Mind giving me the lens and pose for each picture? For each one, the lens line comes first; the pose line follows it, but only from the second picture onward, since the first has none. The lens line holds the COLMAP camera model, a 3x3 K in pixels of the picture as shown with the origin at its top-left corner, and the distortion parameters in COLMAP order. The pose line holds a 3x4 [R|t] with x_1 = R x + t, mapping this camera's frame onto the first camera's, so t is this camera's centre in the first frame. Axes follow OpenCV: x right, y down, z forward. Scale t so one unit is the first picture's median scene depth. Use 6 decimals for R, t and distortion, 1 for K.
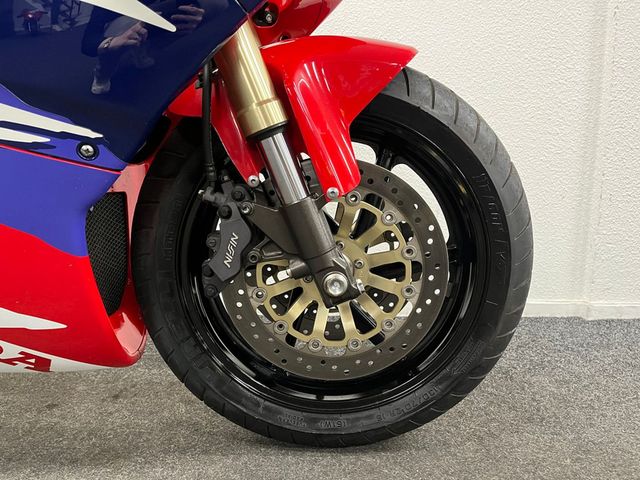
lens RADIAL K [[490.7, 0, 320.0], [0, 490.7, 240.4], [0, 0, 1]] dist [0.054489, -0.000259]
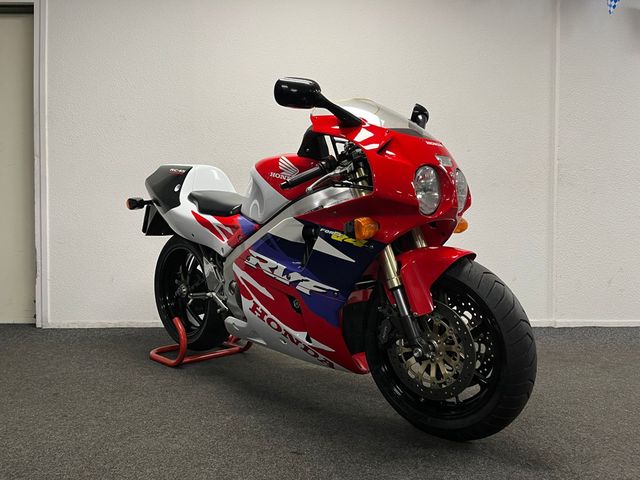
lens RADIAL K [[484.8, 0, 317.9], [0, 484.8, 239.2], [0, 0, 1]] dist [0.062484, 0.000411]
pose [[0.721214, 0.006161, -0.692685, 1.308611], [-0.093483, 0.991679, -0.088513, -0.201254], [0.686375, 0.128591, 0.715789, -1.103241]]
